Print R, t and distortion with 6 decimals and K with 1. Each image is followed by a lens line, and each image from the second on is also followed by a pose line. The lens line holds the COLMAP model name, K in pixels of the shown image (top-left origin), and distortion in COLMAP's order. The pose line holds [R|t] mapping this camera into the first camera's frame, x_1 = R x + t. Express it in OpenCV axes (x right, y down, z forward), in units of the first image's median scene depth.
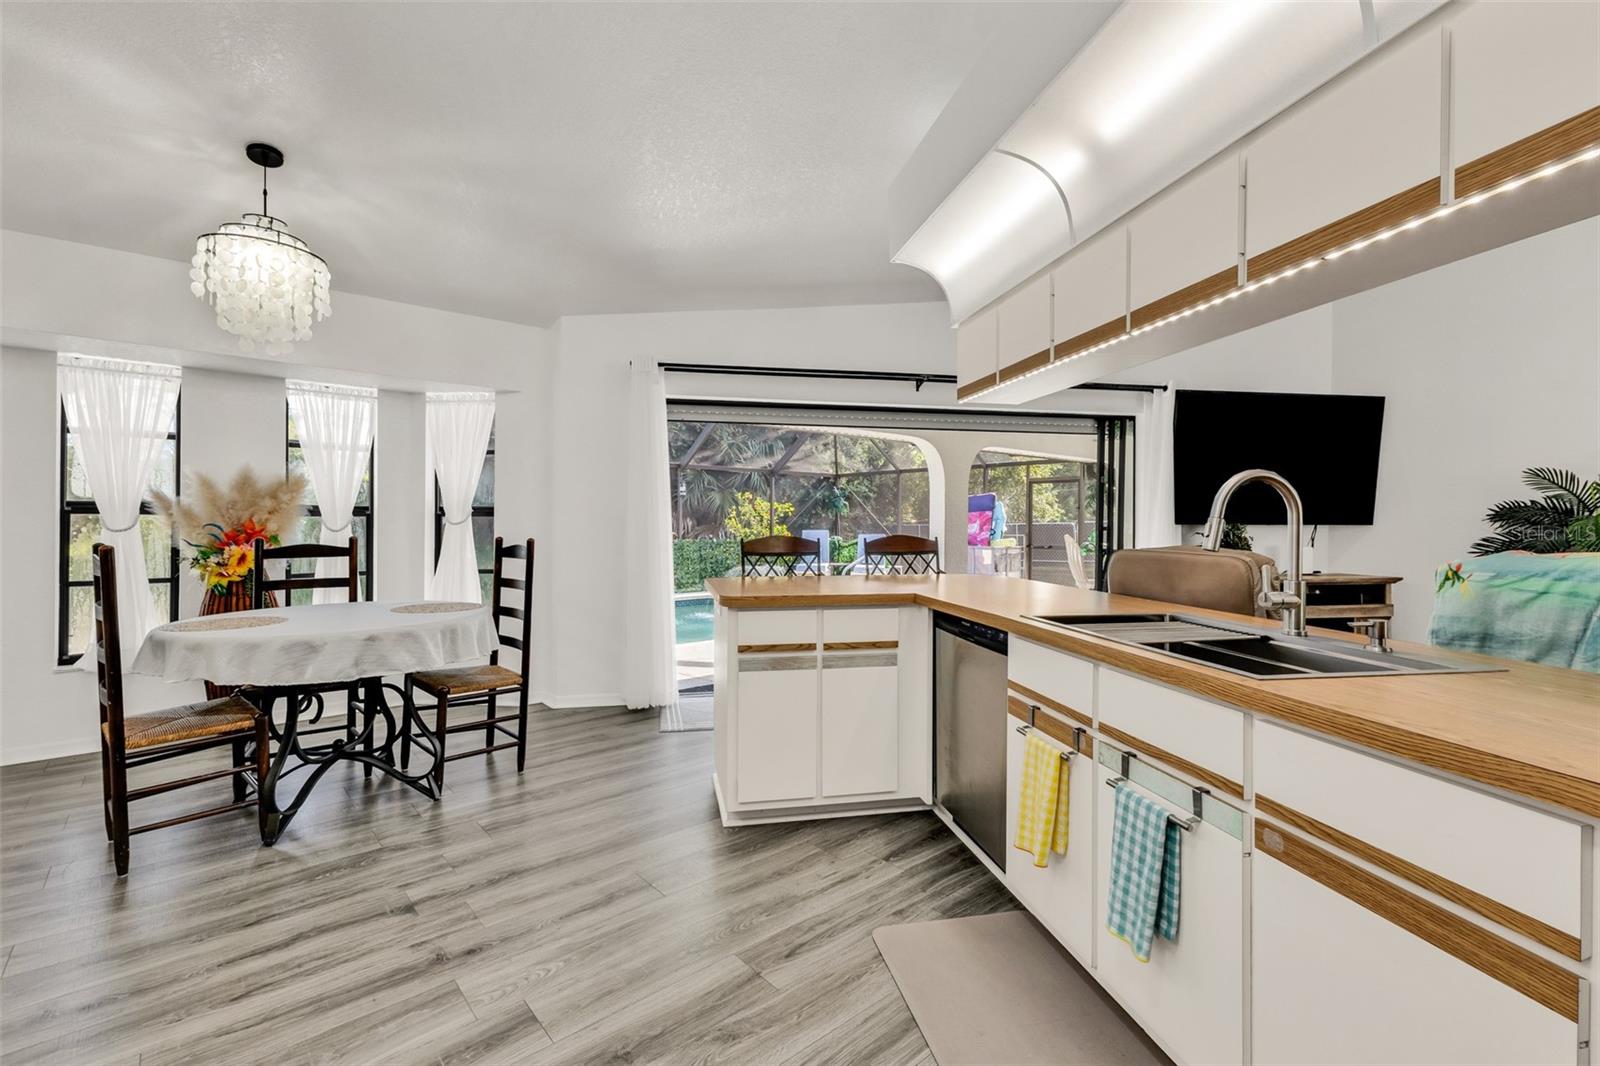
lens RADIAL K [[708.0, 0, 802.0], [0, 708.0, 519.1], [0, 0, 1]] dist [0.022201, -0.007138]
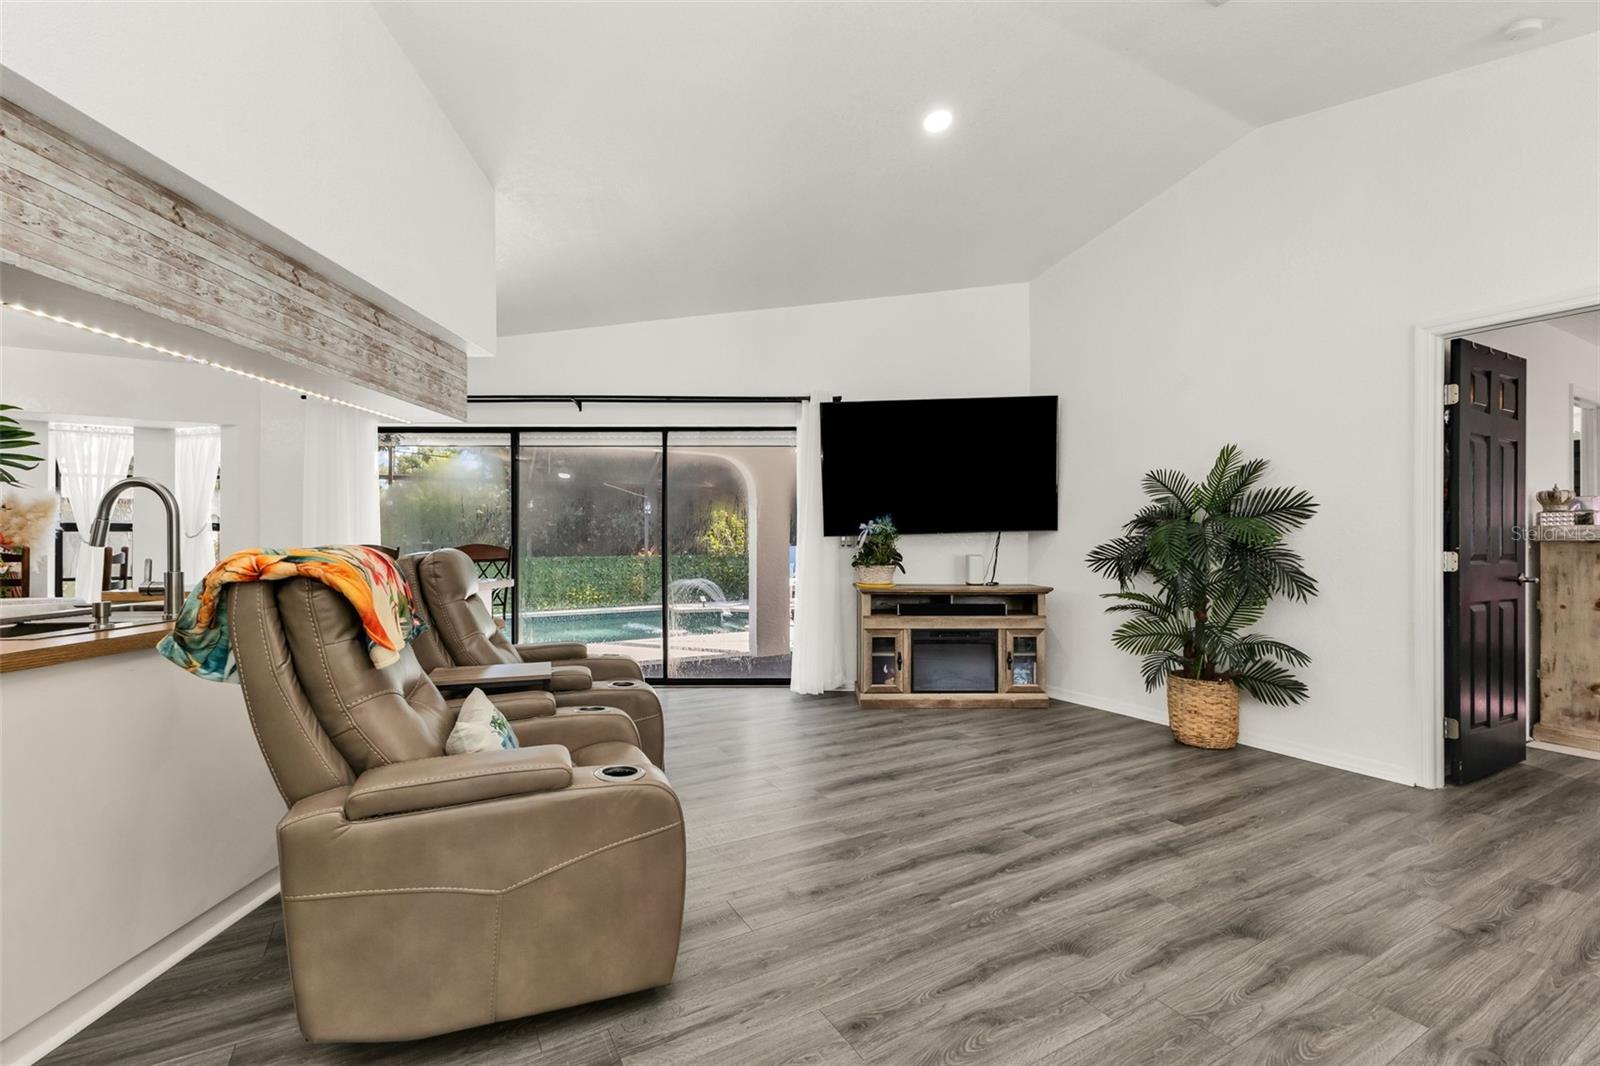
lens RADIAL K [[708.0, 0, 808.8], [0, 708.0, 540.4], [0, 0, 1]] dist [0.022201, -0.007138]
pose [[0.981908, -0.005692, -0.189272, 1.041425], [0.006015, 0.999981, 0.001130, 0.021962], [0.189262, -0.002248, 0.981924, 0.019241]]
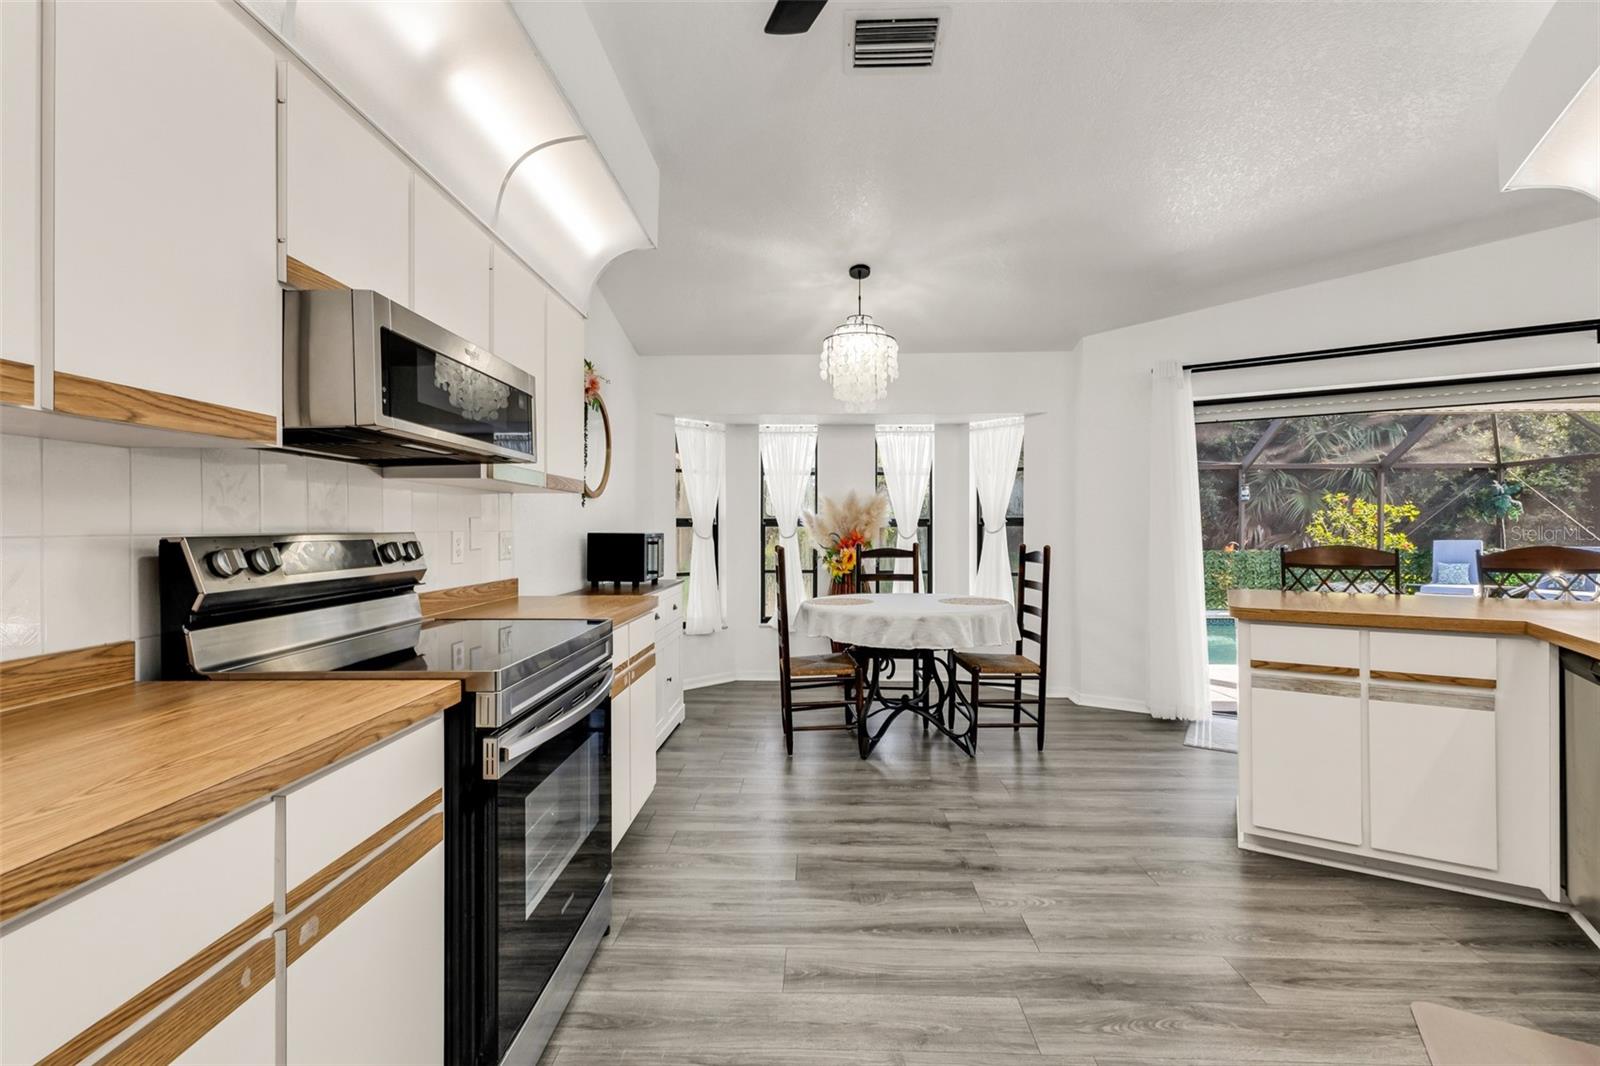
lens RADIAL K [[708.0, 0, 805.0], [0, 708.0, 524.5], [0, 0, 1]] dist [0.022201, -0.007138]
pose [[0.739059, -0.009788, -0.673569, 0.093614], [0.006587, 0.999952, -0.007304, -0.000097], [0.673608, 0.000961, 0.739088, -0.090617]]
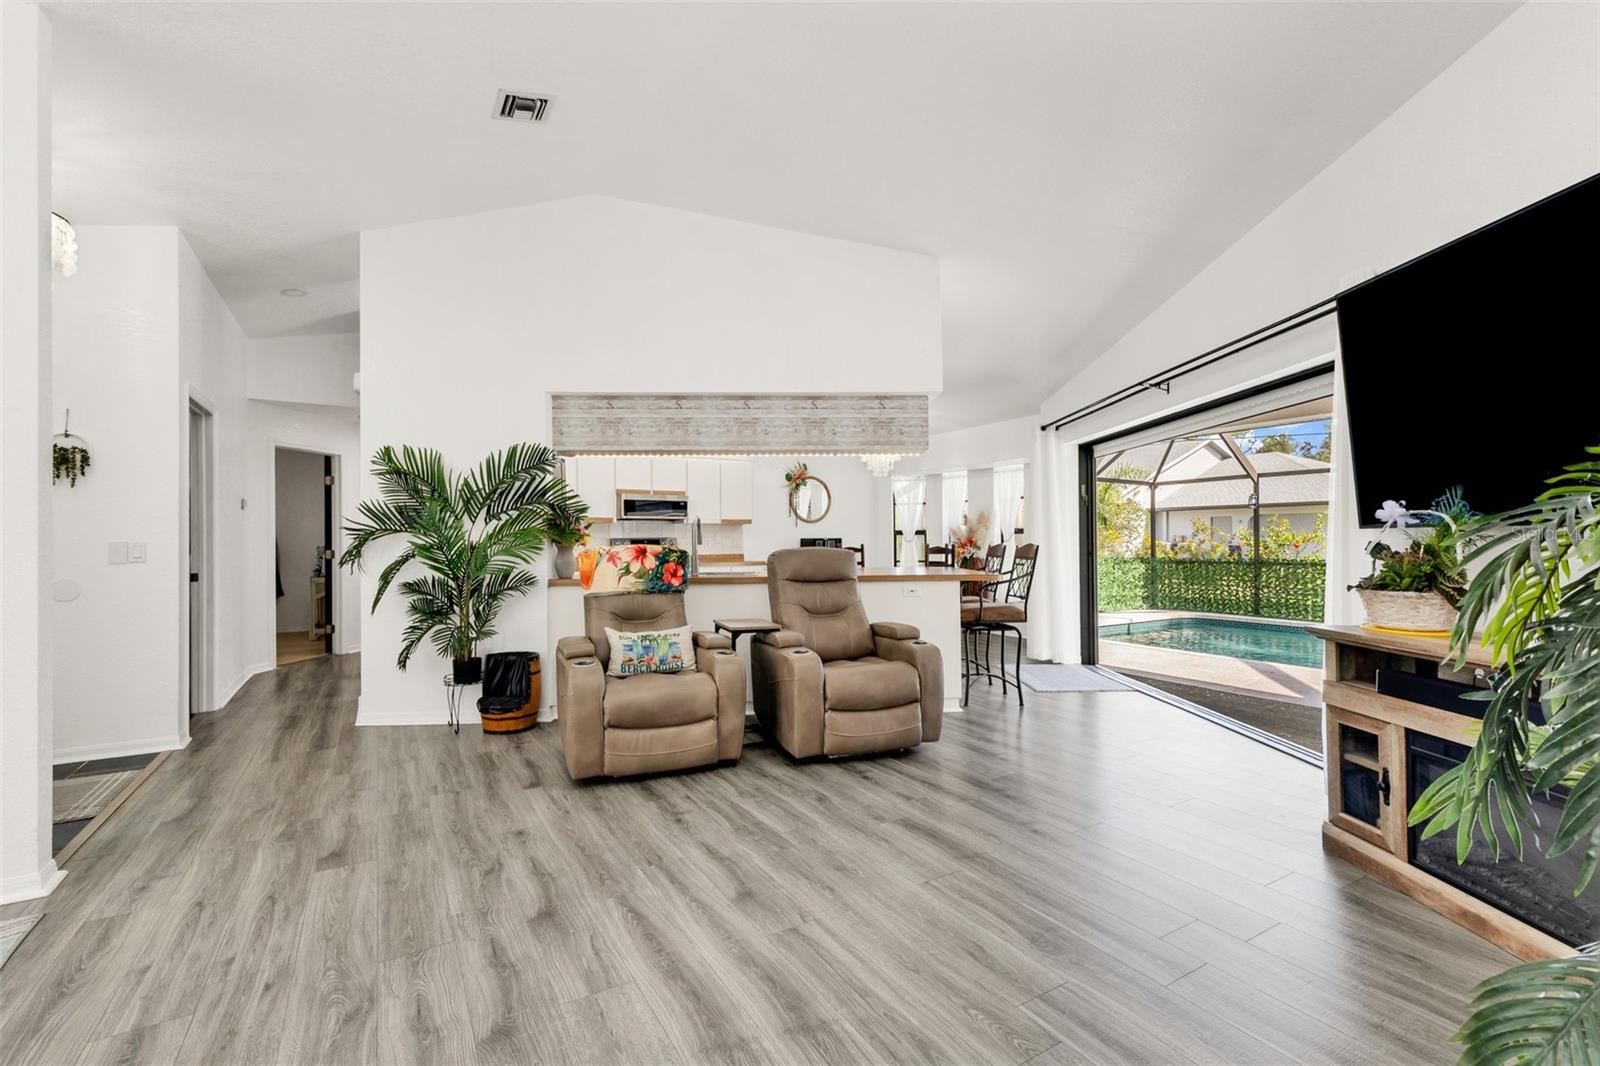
lens RADIAL K [[708.0, 0, 790.4], [0, 708.0, 538.2], [0, 0, 1]] dist [0.022201, -0.007138]
pose [[-0.193949, -0.006303, -0.980991, 1.750299], [0.006146, 0.999952, -0.007640, 0.024321], [0.980992, -0.007511, -0.193901, 1.006315]]
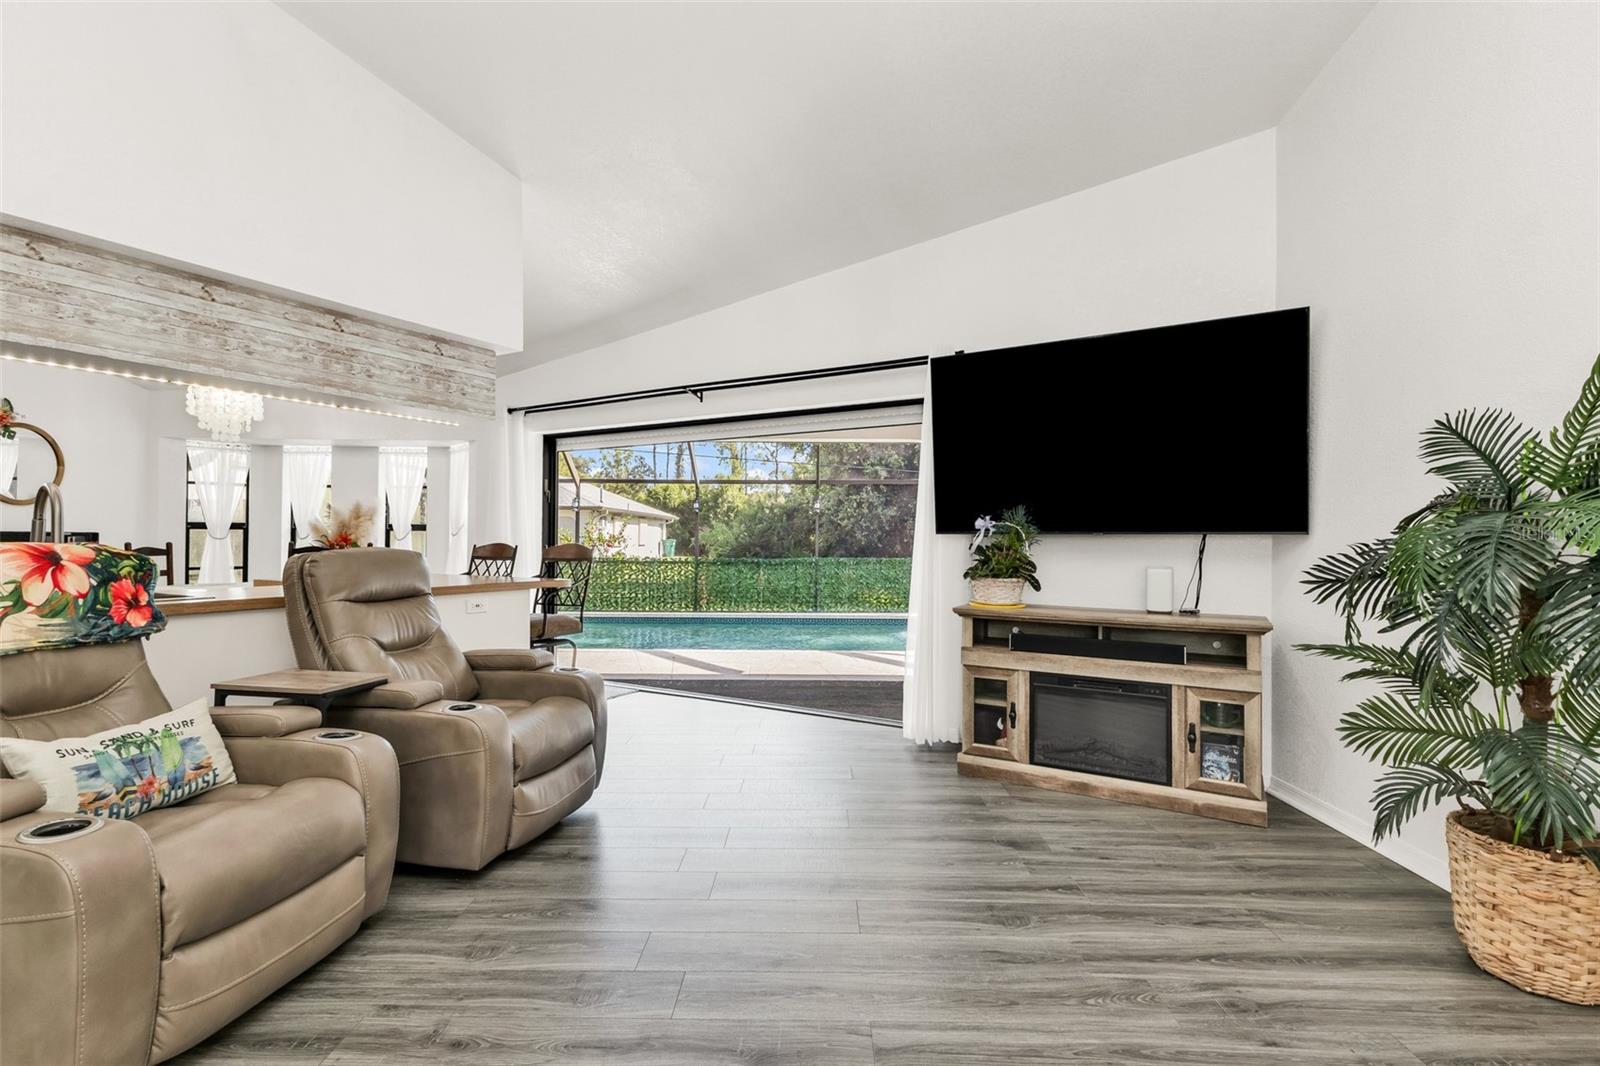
lens RADIAL K [[746.1, 0, 808.3], [0, 746.1, 525.7], [0, 0, 1]] dist [0.024904, -0.005547]
pose [[0.742069, -0.012711, -0.670203, 1.439833], [-0.001582, 0.999784, -0.020713, 0.023010], [0.670322, 0.016431, 0.741888, 0.470707]]
